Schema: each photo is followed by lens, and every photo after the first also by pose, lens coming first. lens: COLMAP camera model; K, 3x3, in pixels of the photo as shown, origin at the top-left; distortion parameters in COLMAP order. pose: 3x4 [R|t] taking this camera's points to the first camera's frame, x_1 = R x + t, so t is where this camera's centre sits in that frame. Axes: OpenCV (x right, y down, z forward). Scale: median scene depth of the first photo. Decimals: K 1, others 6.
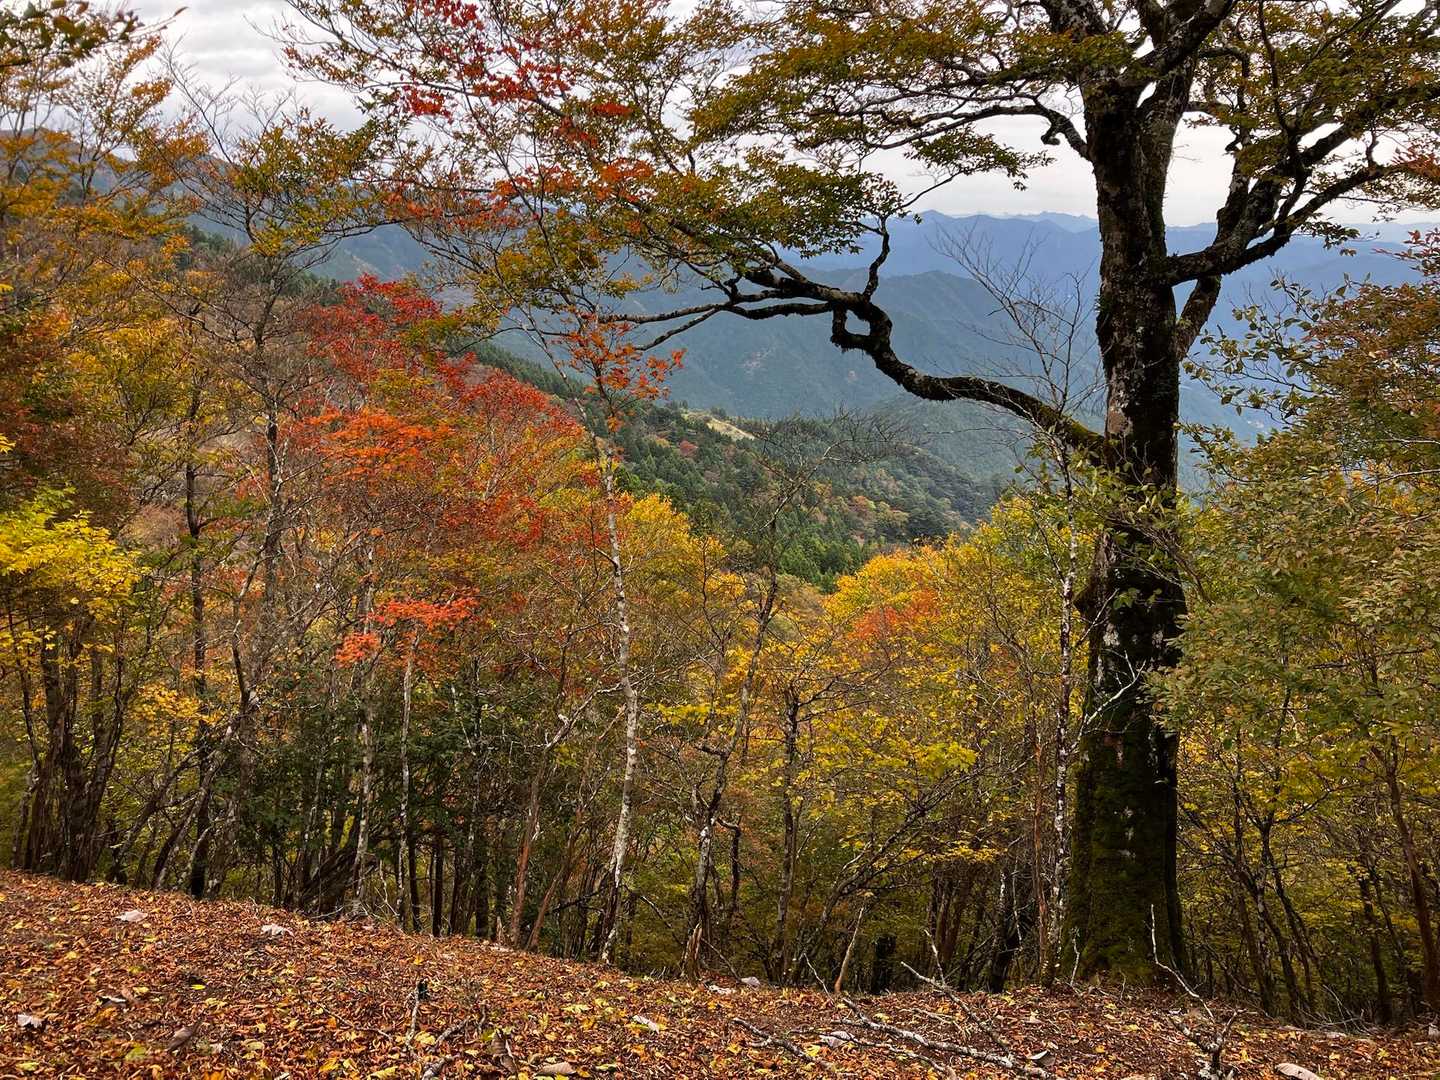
lens RADIAL K [[1134.9, 0, 717.2], [0, 1134.9, 544.4], [0, 0, 1]] dist [0.026557, -0.043064]
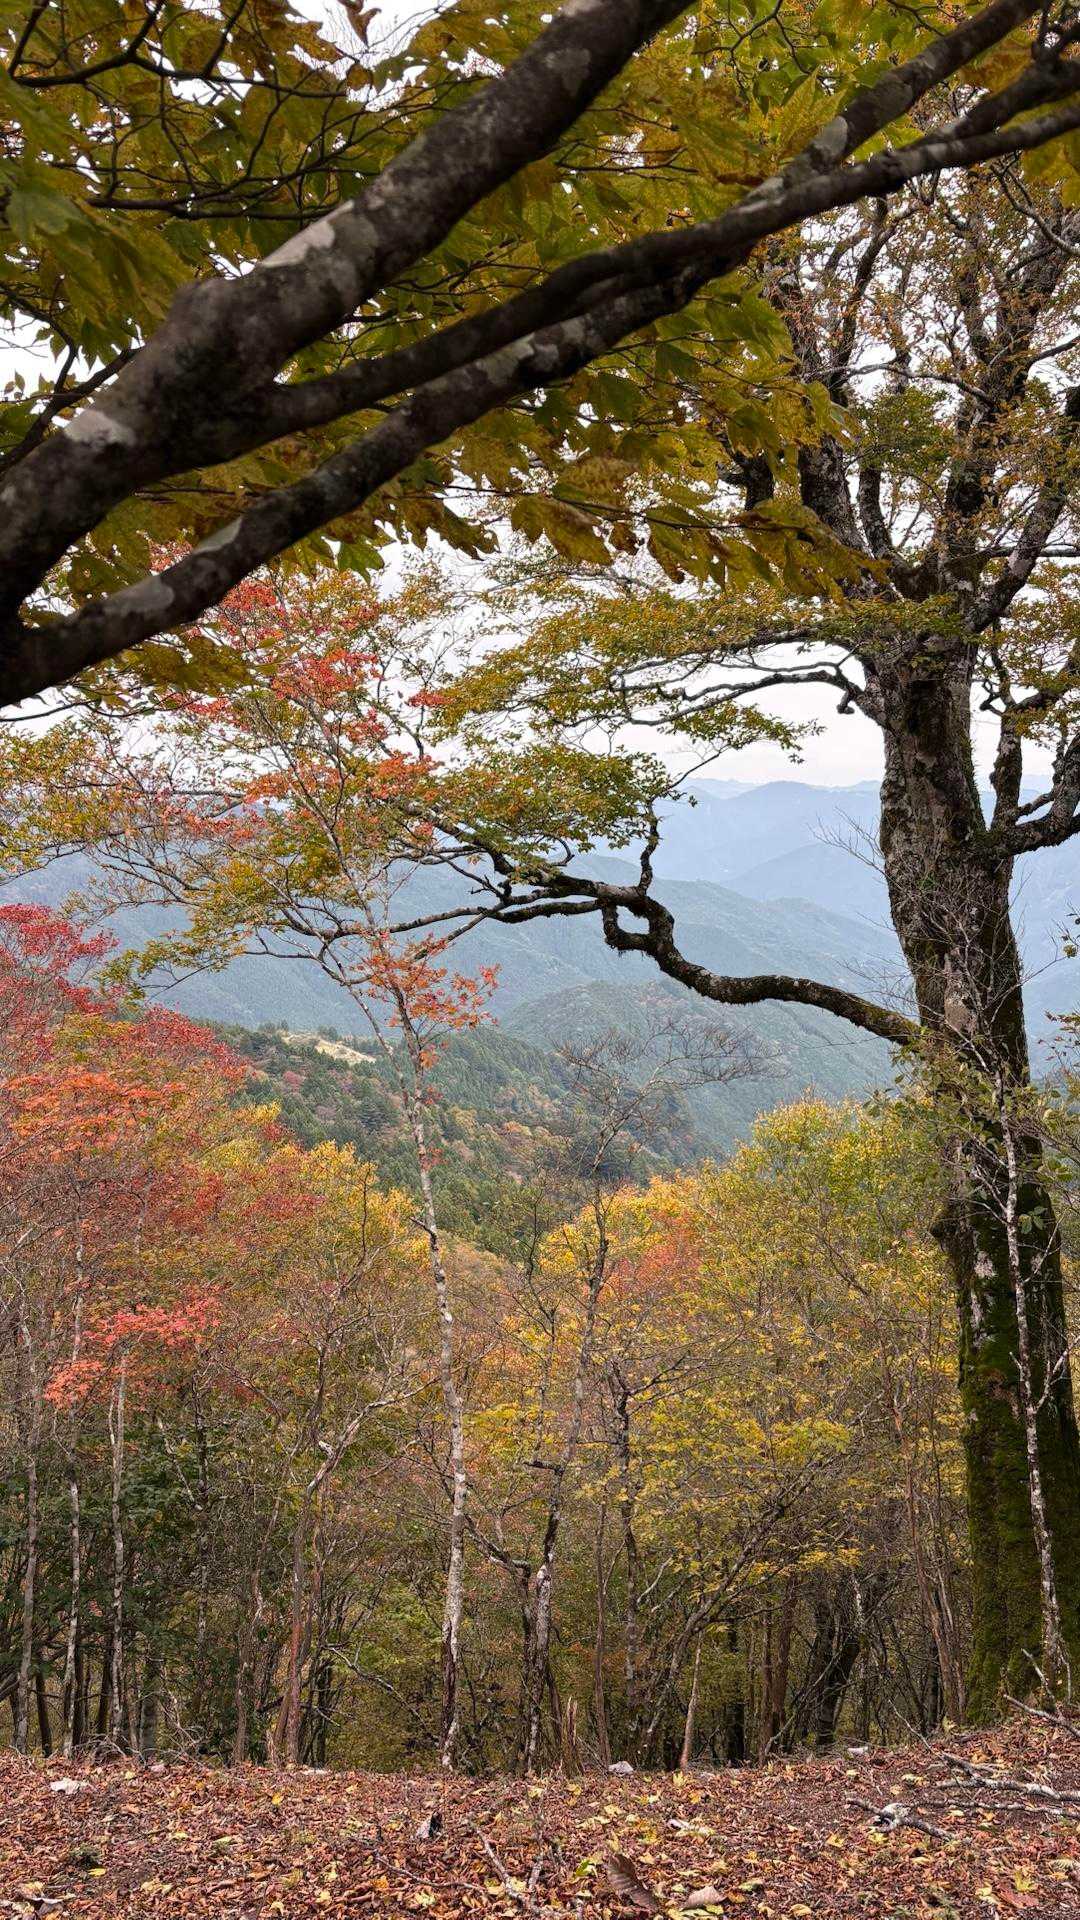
lens RADIAL K [[1403.5, 0, 539.5], [0, 1403.5, 958.7], [0, 0, 1]] dist [0.011434, -0.006000]
pose [[0.985479, -0.065192, 0.156784, -0.113570], [0.089694, 0.983885, -0.154677, -0.010665], [-0.144173, 0.166494, 0.975445, -0.010874]]
